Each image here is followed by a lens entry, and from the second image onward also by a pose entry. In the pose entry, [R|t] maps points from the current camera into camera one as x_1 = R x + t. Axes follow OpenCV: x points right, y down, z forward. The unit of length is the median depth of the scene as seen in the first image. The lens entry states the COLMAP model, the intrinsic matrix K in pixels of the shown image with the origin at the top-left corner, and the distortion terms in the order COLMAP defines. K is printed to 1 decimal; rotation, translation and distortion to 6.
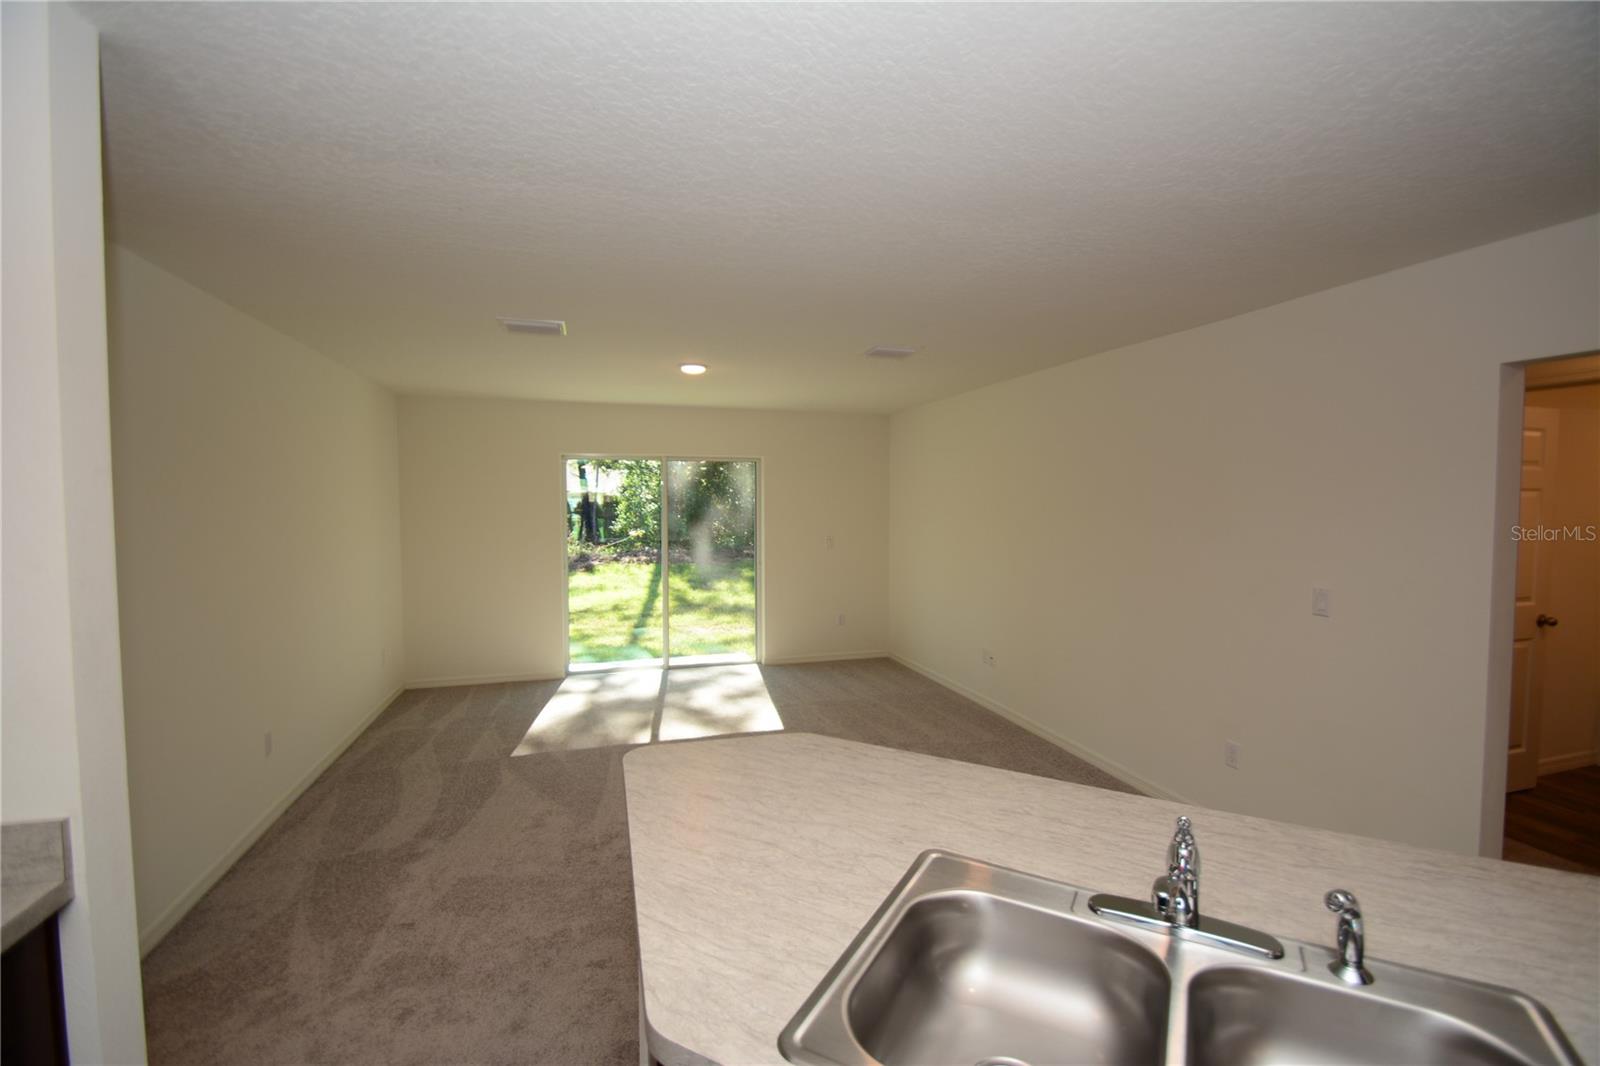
lens RADIAL K [[702.2, 0, 798.9], [0, 702.2, 531.9], [0, 0, 1]] dist [0.002619, -0.010164]
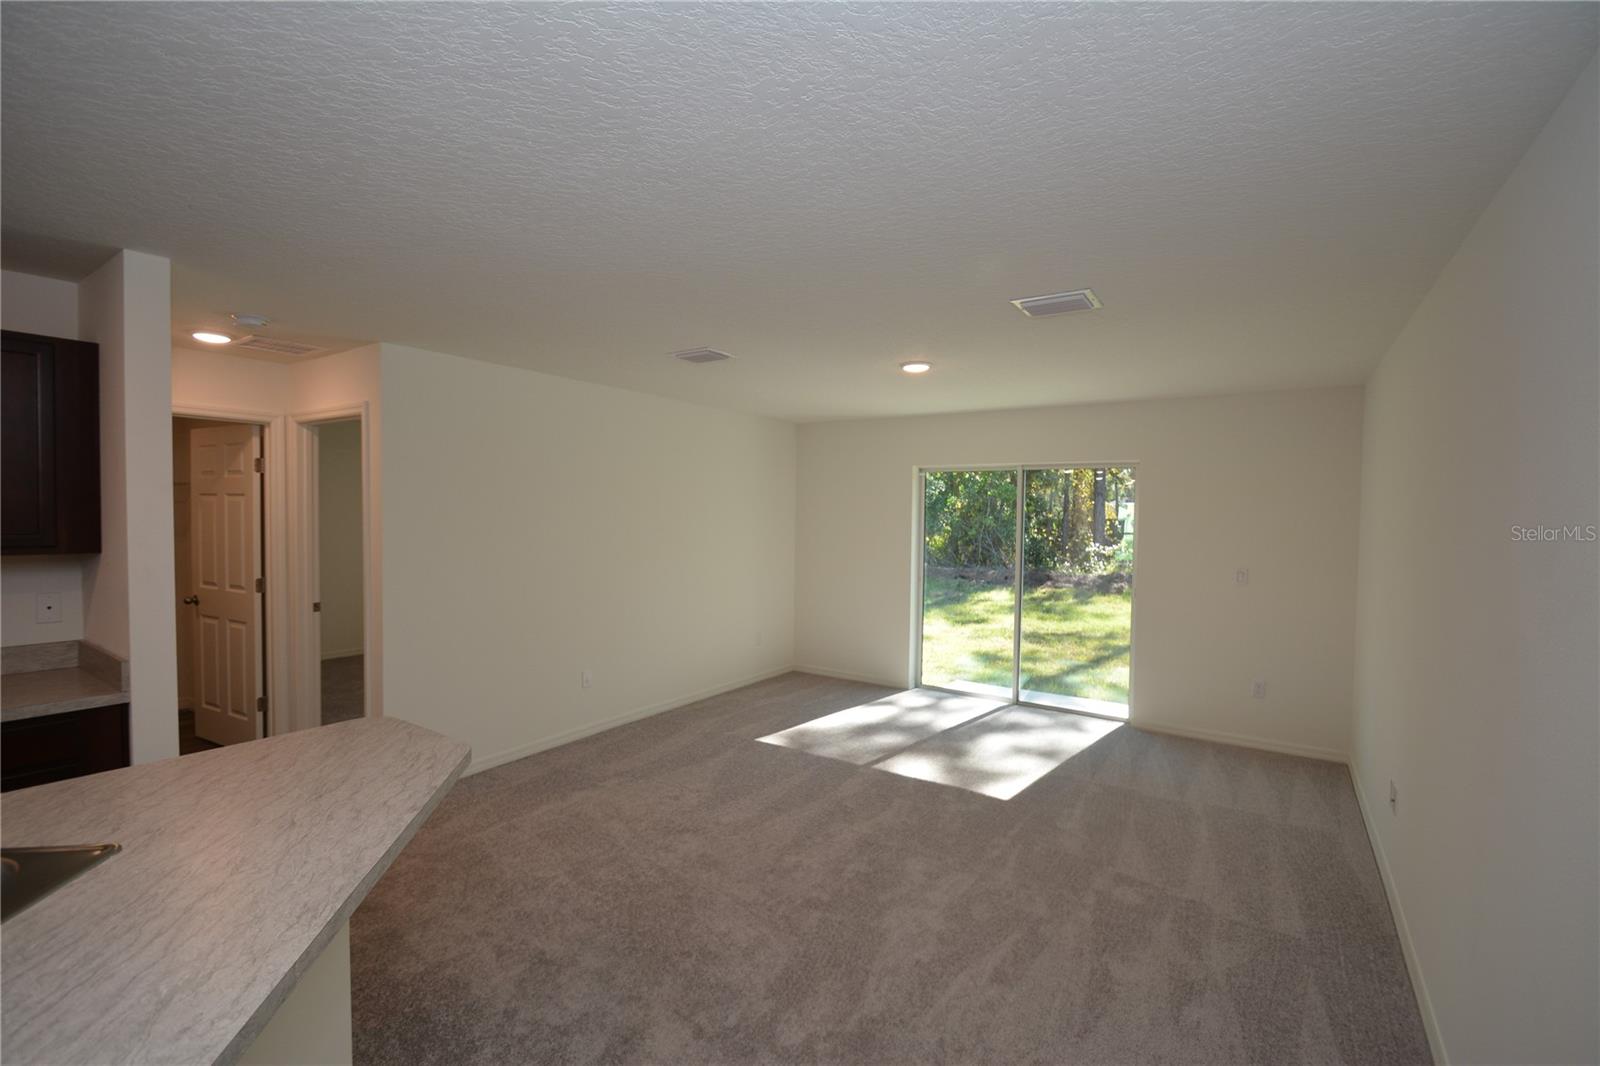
lens RADIAL K [[702.2, 0, 803.4], [0, 702.2, 533.2], [0, 0, 1]] dist [0.002619, -0.010164]
pose [[0.643499, 0.035899, -0.764604, 0.455277], [-0.050039, 0.998736, 0.004778, -0.016414], [0.763809, 0.035186, 0.644482, 0.313253]]
